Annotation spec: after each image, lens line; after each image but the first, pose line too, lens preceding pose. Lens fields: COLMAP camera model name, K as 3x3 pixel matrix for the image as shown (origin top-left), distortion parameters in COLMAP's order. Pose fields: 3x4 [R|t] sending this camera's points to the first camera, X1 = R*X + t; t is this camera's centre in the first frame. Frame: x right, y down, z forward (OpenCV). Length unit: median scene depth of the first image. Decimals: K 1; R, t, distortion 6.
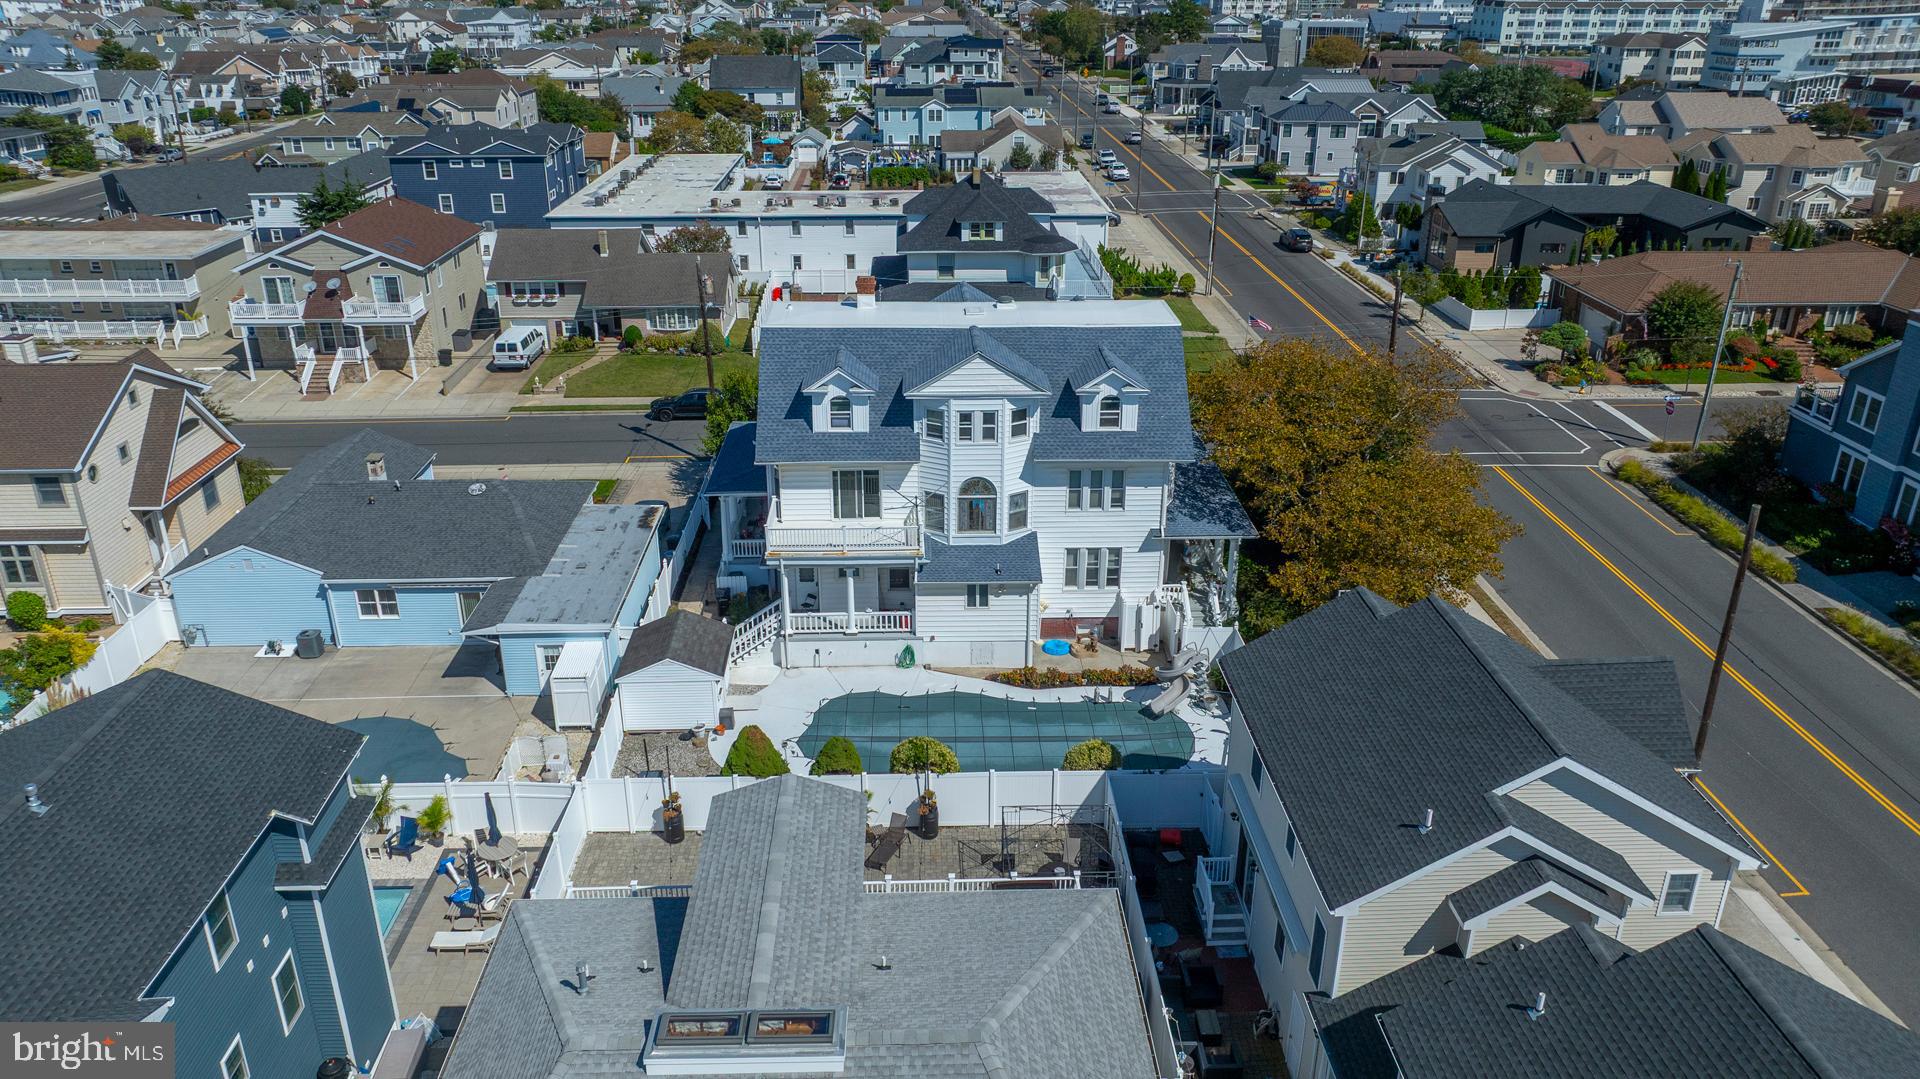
lens RADIAL K [[1365.8, 0, 960.0], [0, 1365.8, 539.5], [0, 0, 1]] dist [-0.035337, 0.033454]
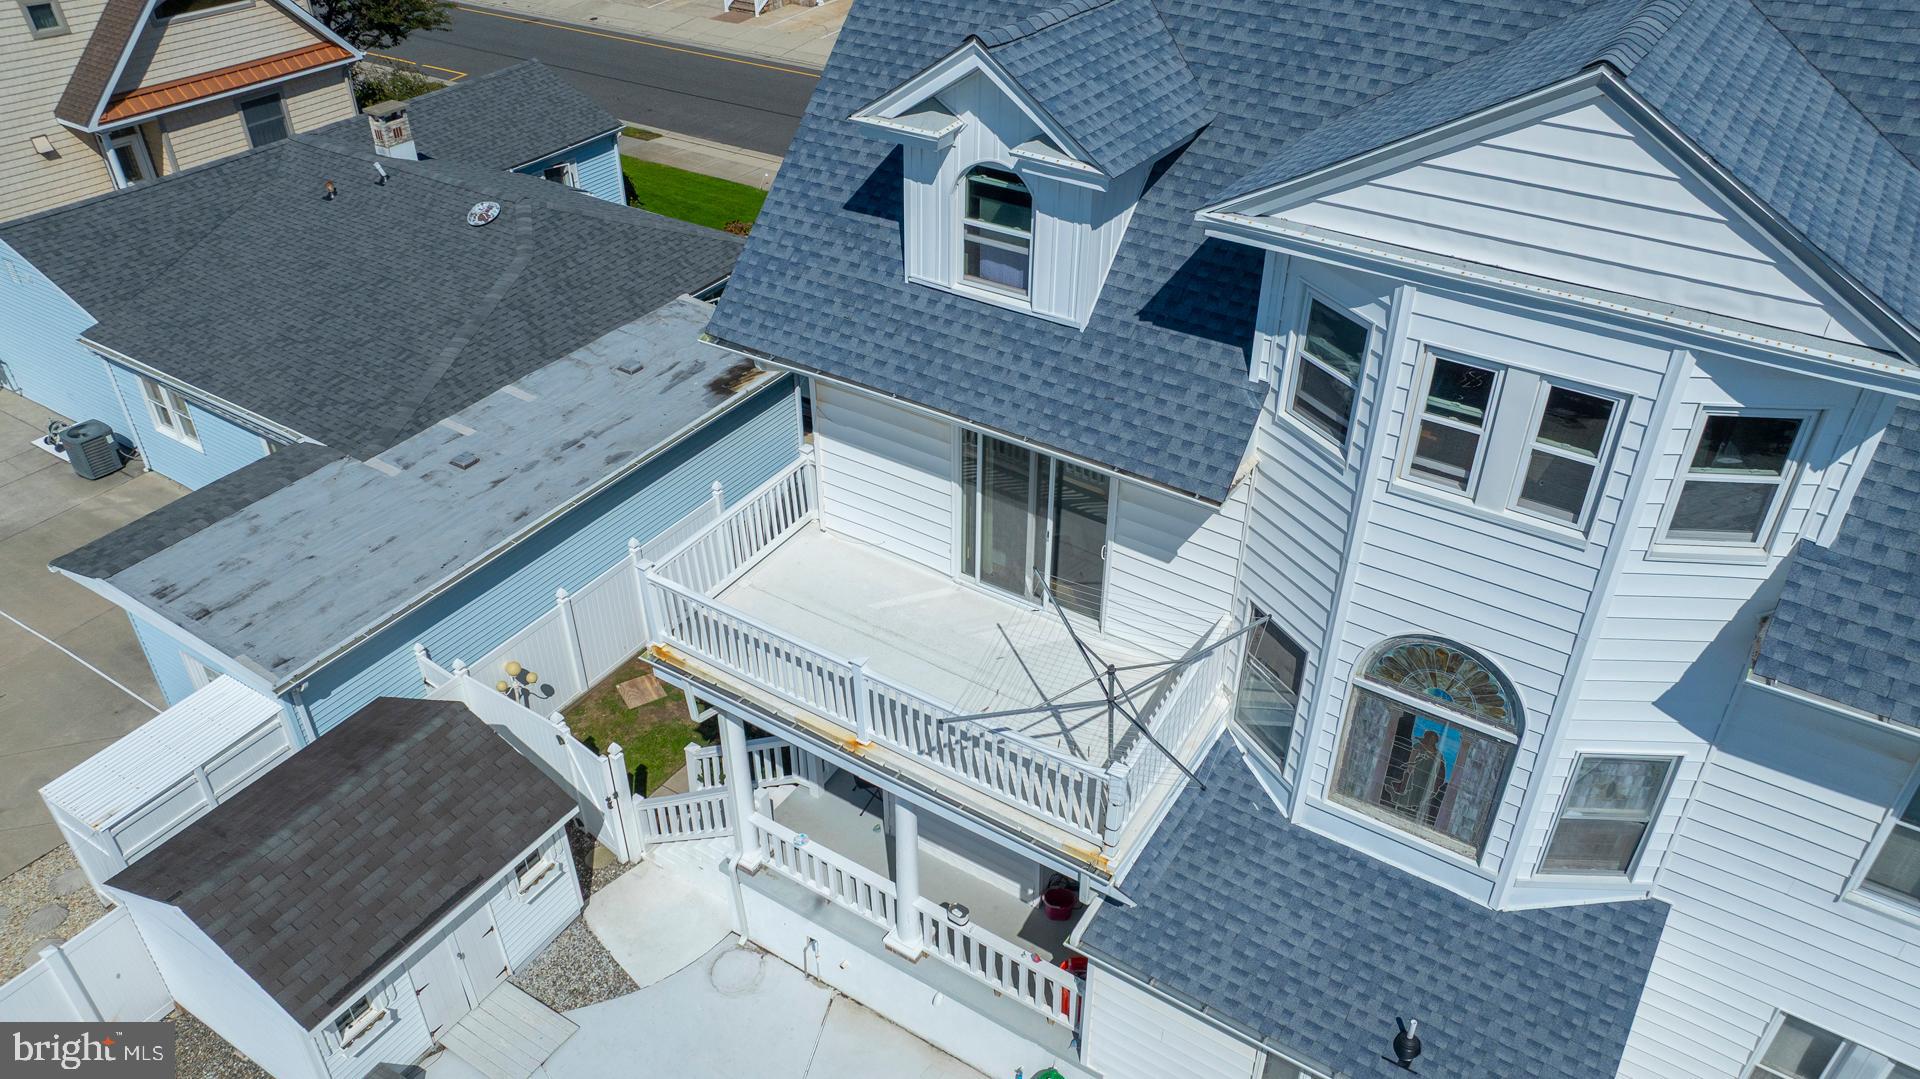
lens RADIAL K [[1365.8, 0, 960.0], [0, 1365.8, 539.5], [0, 0, 1]] dist [-0.035337, 0.033454]
pose [[0.816741, 0.327413, -0.475116, 0.038502], [-0.224582, 0.938870, 0.260933, -0.082802], [0.531505, -0.106412, 0.840345, 0.619700]]
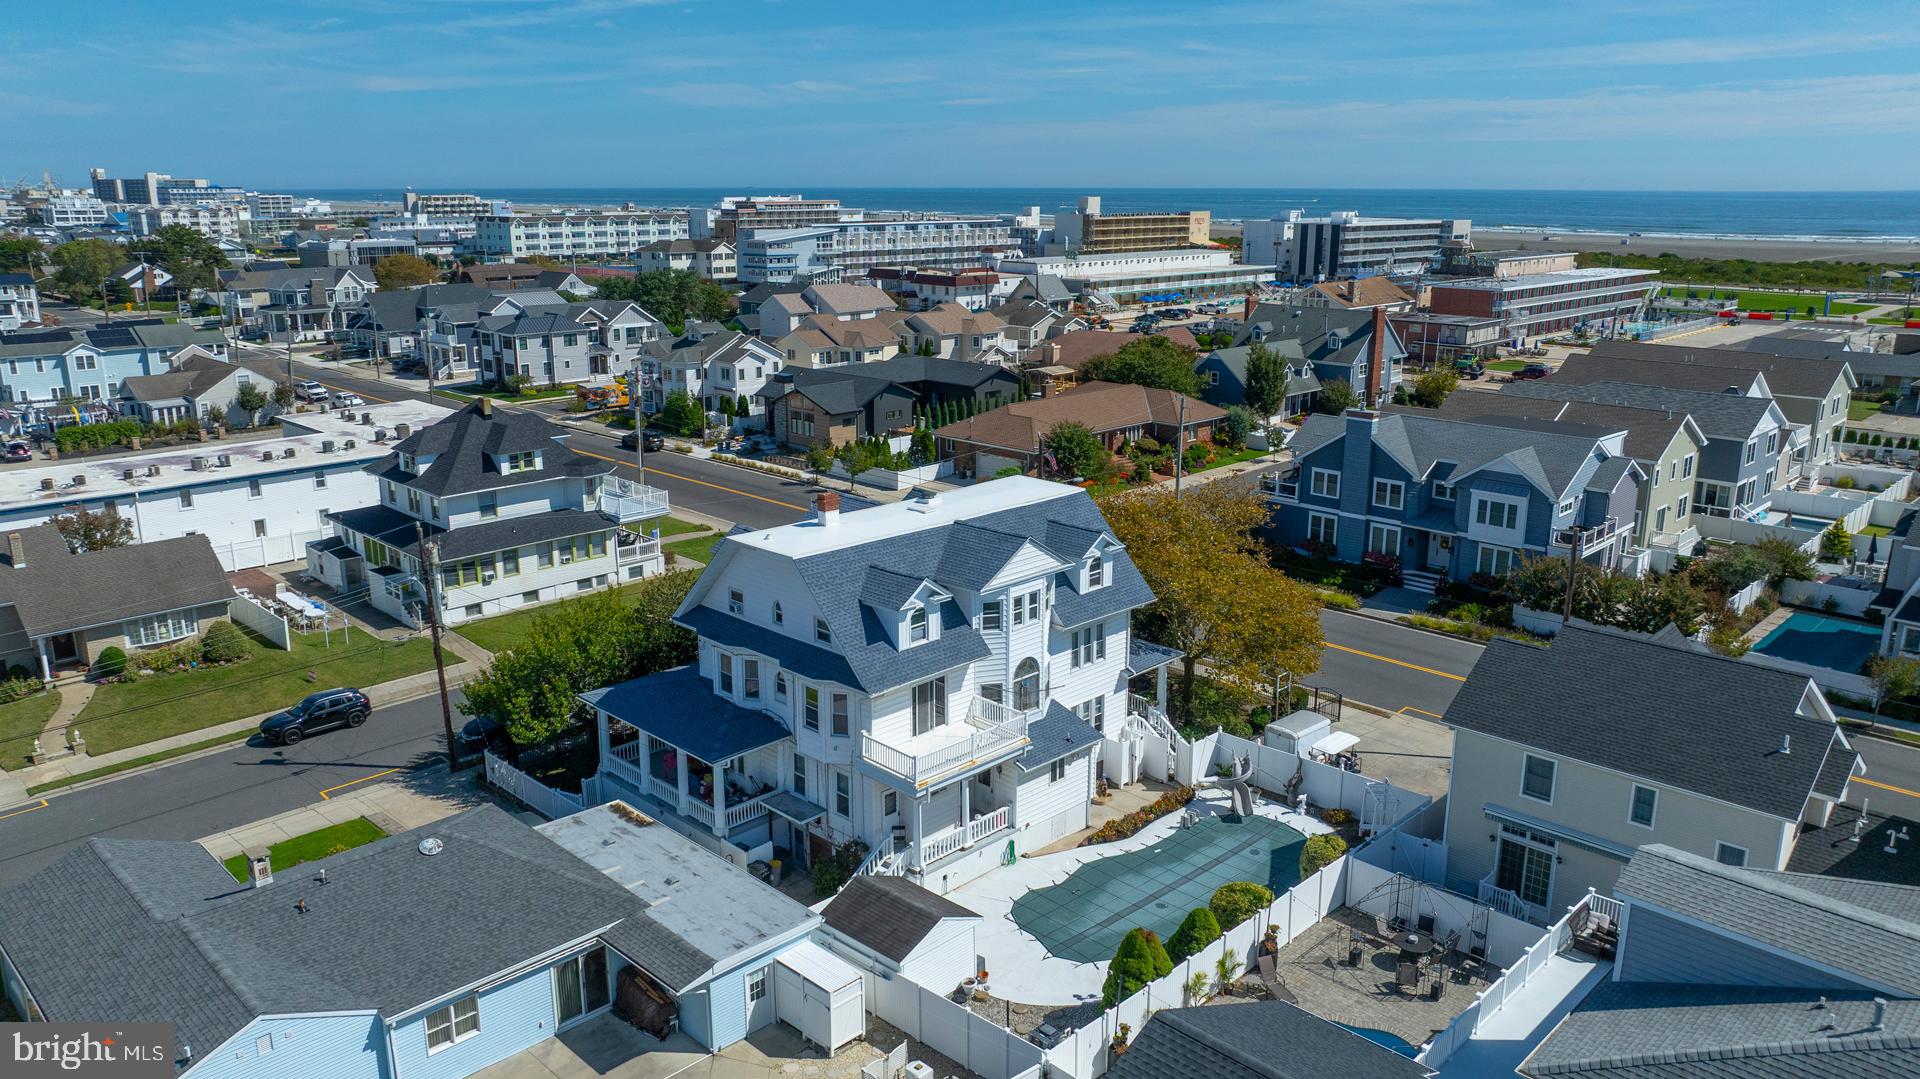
lens RADIAL K [[1364.2, 0, 960.0], [0, 1364.2, 539.5], [0, 0, 1]] dist [-0.007847, -0.005642]
pose [[0.730233, -0.174472, 0.660545, -0.557615], [0.269057, 0.962150, -0.043306, -0.081330], [-0.627987, 0.209348, 0.749537, 0.194021]]
